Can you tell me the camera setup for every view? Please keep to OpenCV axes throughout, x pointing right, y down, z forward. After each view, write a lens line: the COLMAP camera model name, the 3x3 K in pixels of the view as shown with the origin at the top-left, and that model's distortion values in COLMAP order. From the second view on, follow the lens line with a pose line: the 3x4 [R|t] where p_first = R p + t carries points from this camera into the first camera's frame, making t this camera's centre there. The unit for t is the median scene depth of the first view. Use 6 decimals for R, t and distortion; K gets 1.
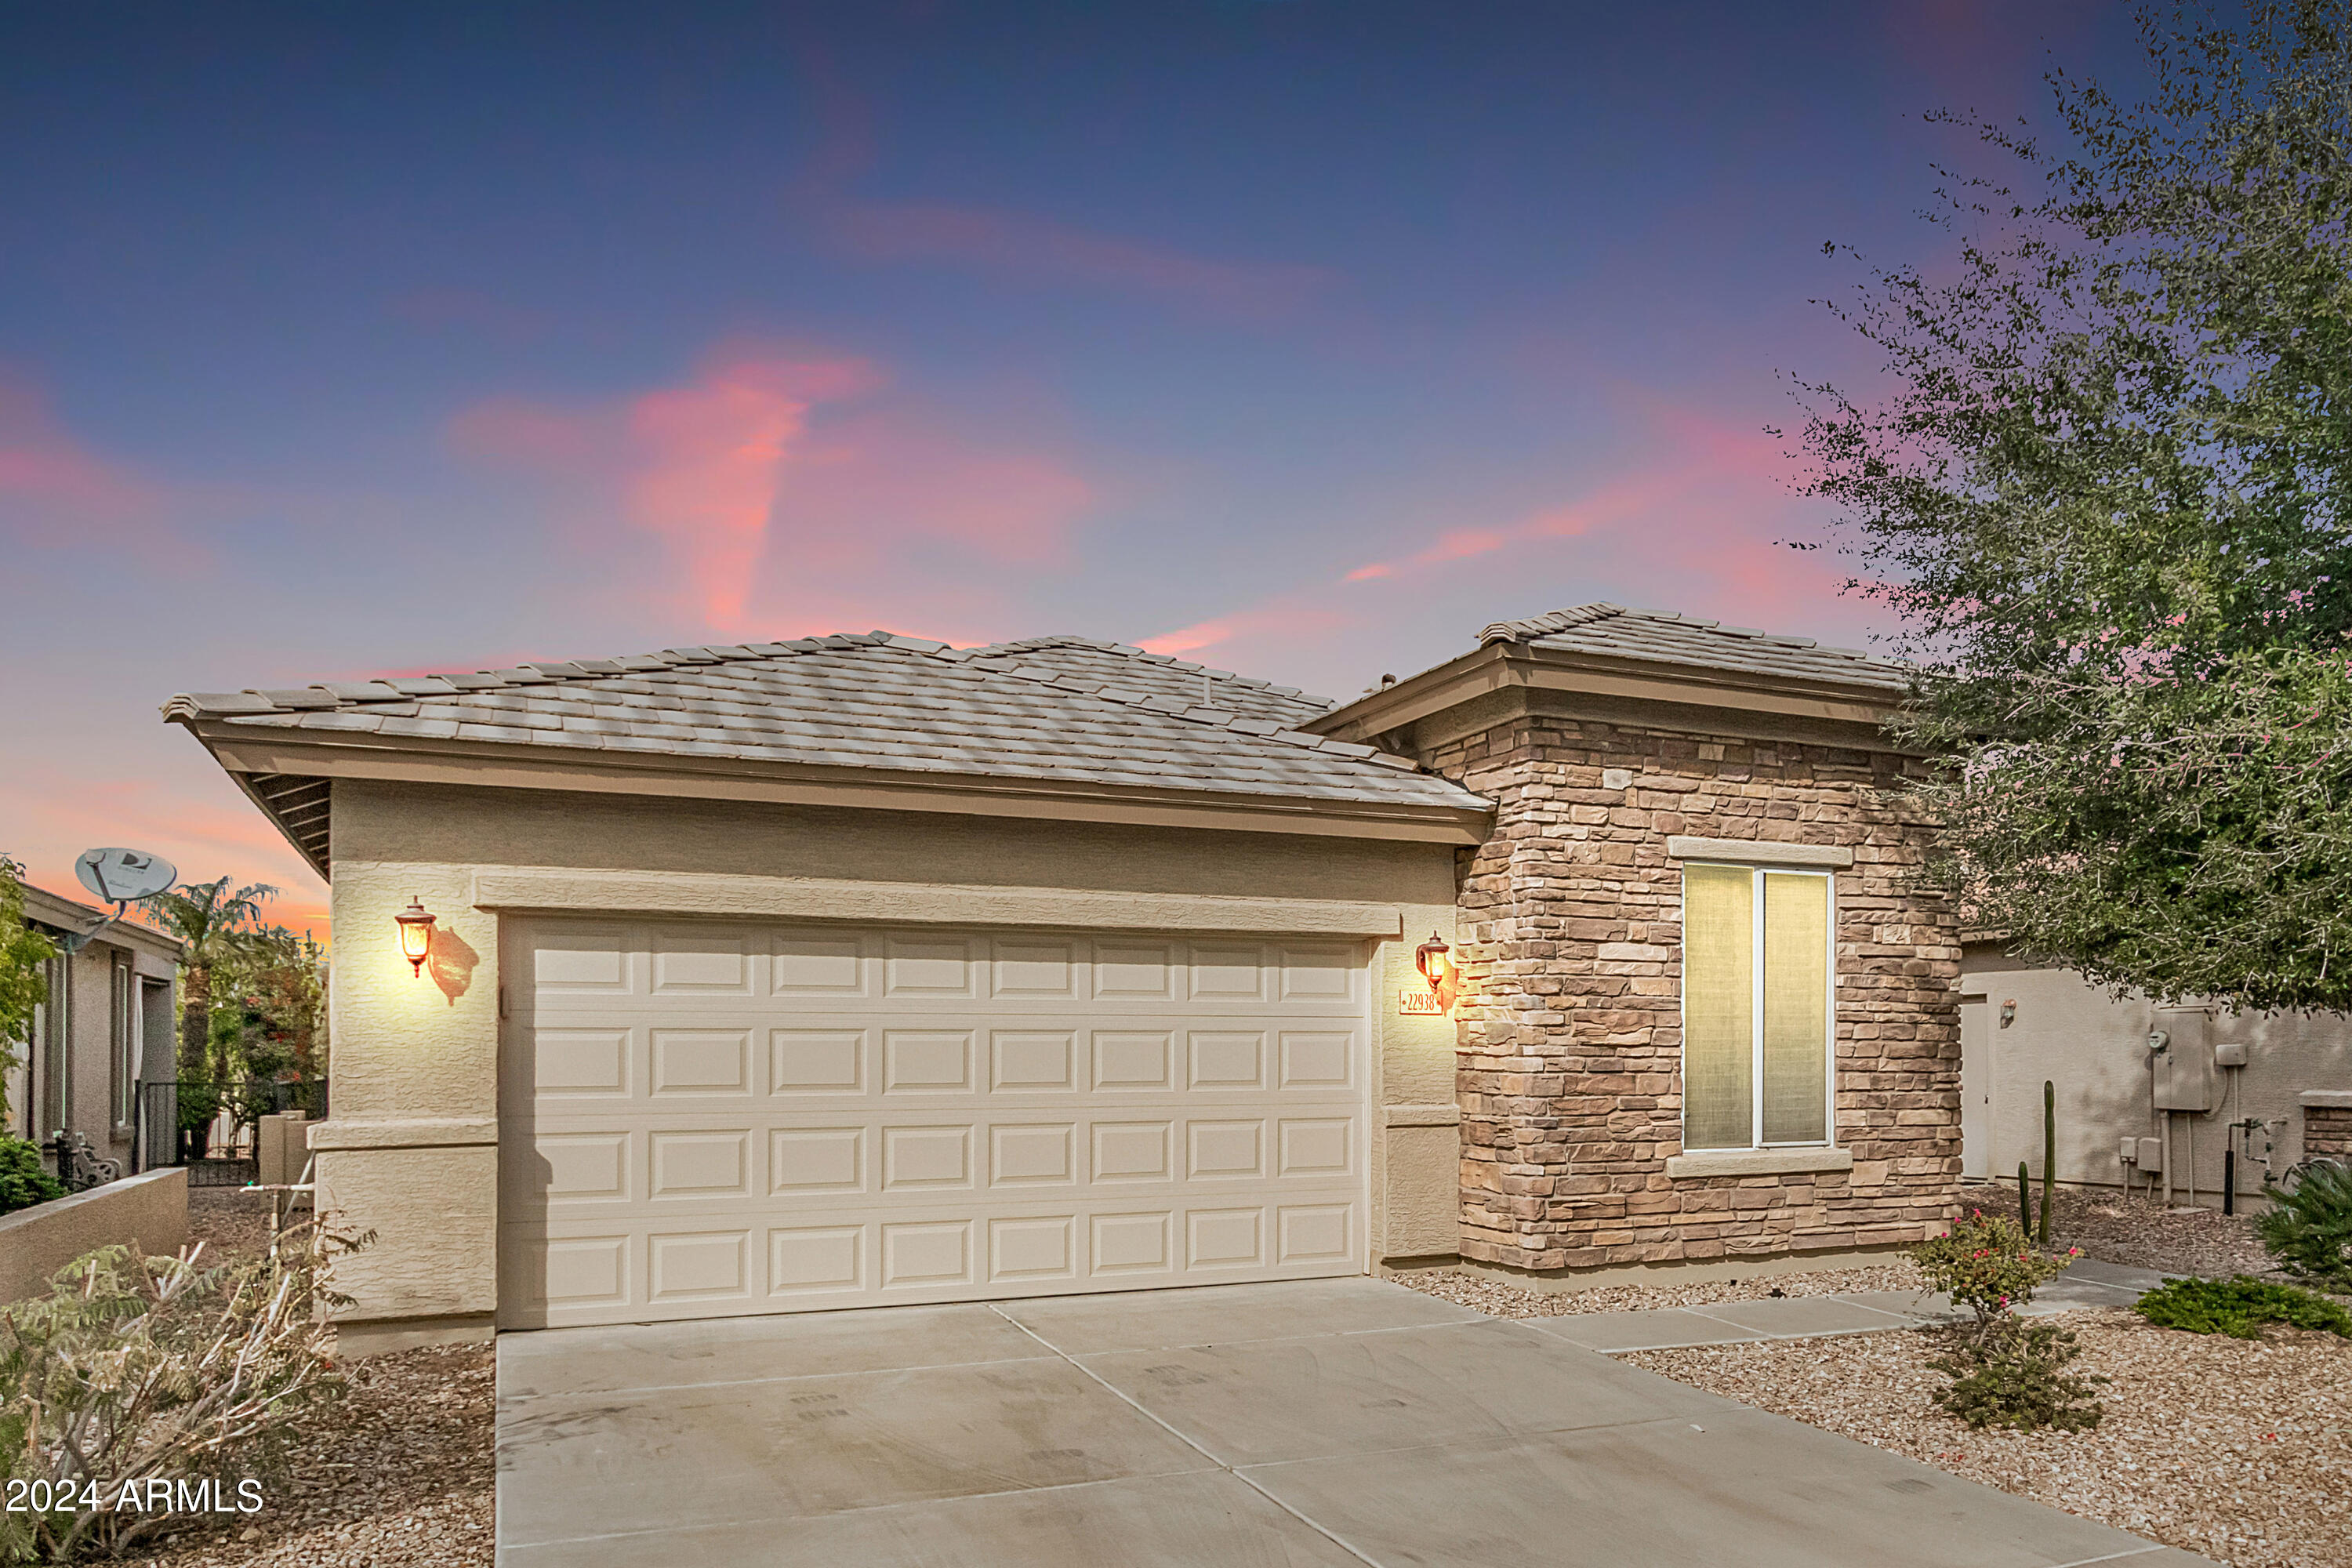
lens RADIAL K [[1317.8, 0, 1172.6], [0, 1317.8, 797.9], [0, 0, 1]] dist [0.002767, -0.000804]
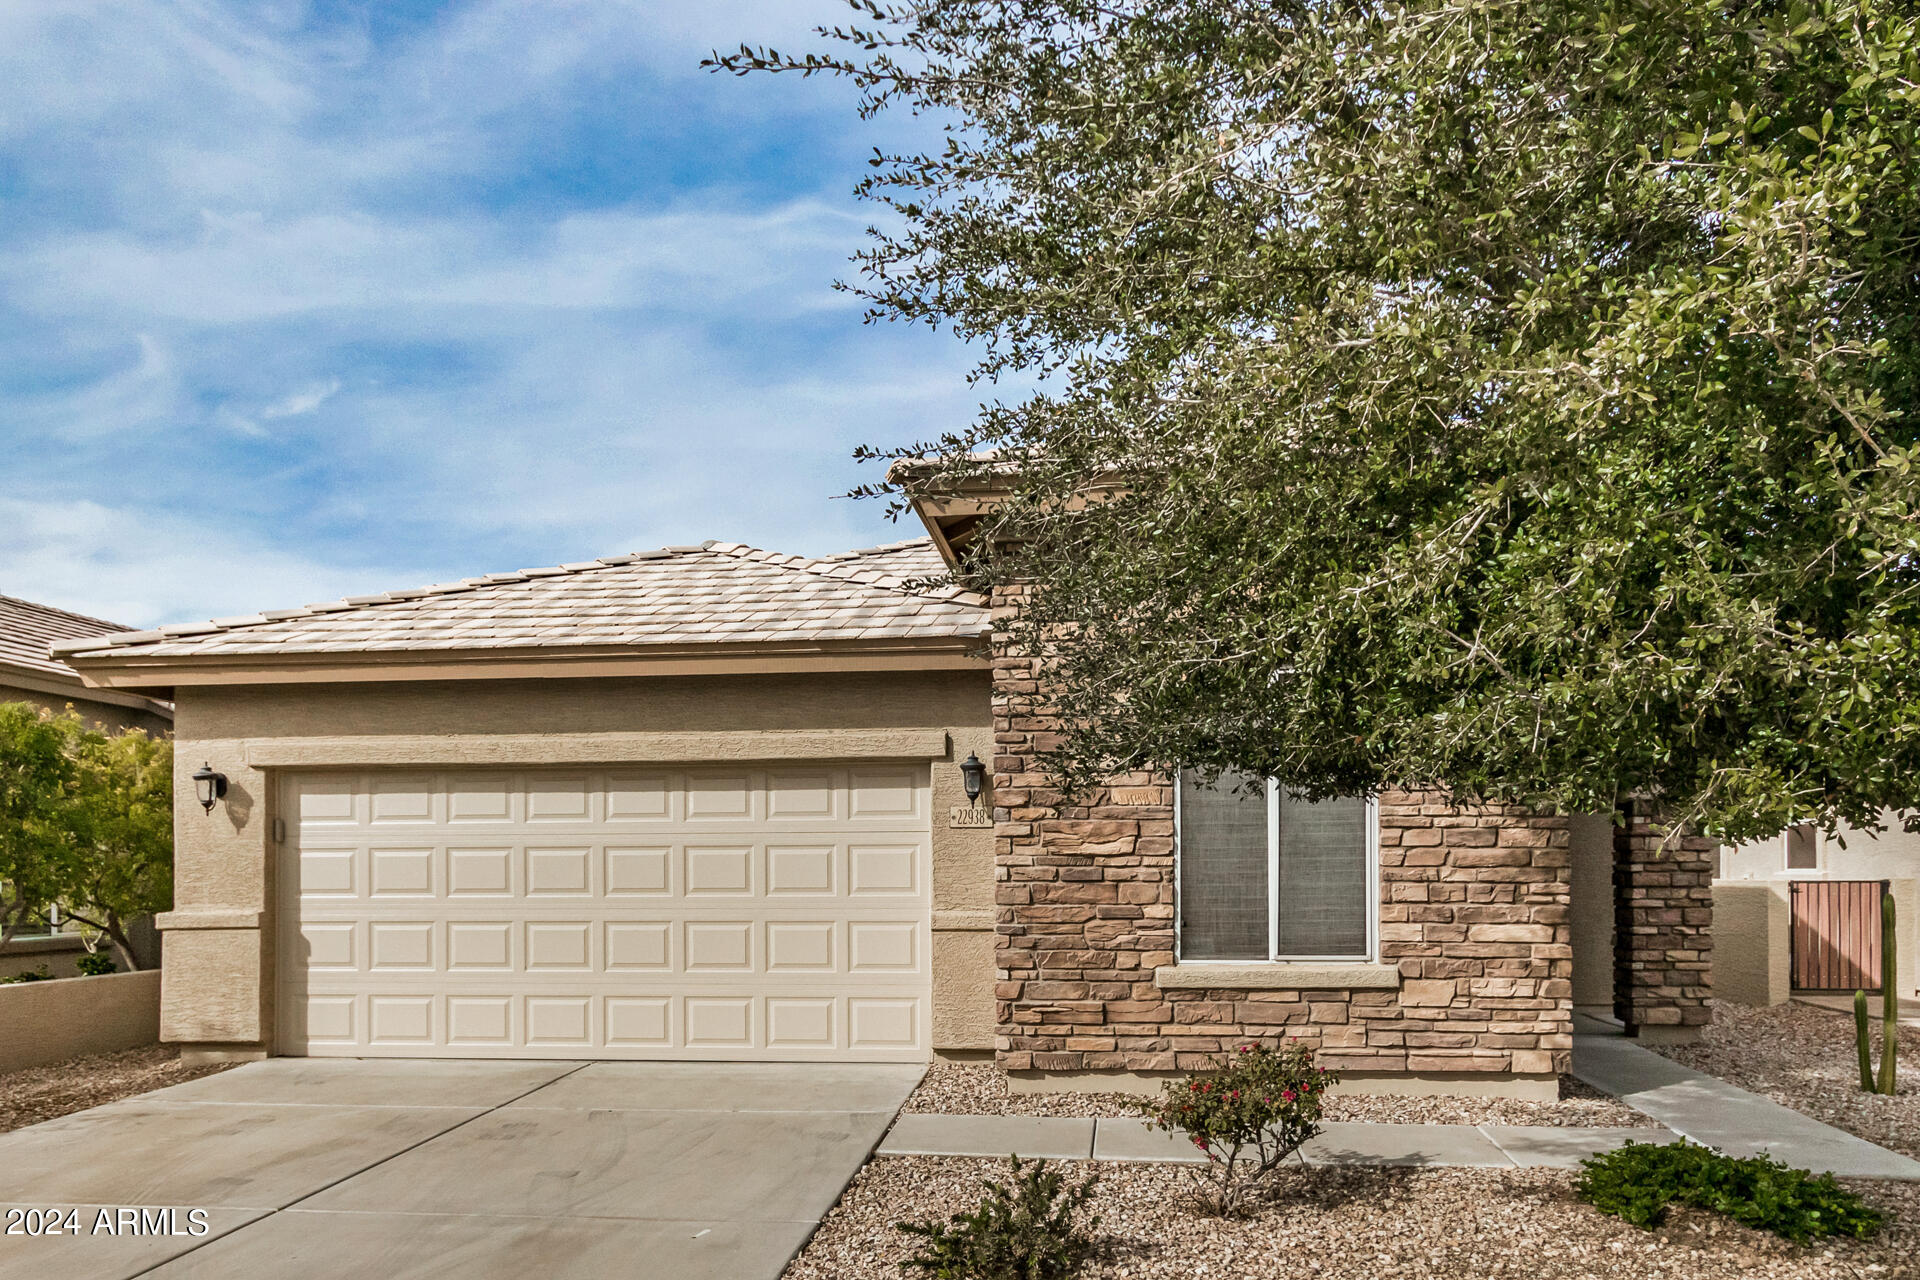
lens RADIAL K [[1050.8, 0, 960.1], [0, 1050.8, 667.1], [0, 0, 1]] dist [0.003421, 0.000384]
pose [[0.906576, -0.080917, -0.414213, 0.590334], [0.083648, 0.996428, -0.011574, 0.044186], [0.413670, -0.024156, 0.910106, 0.223563]]
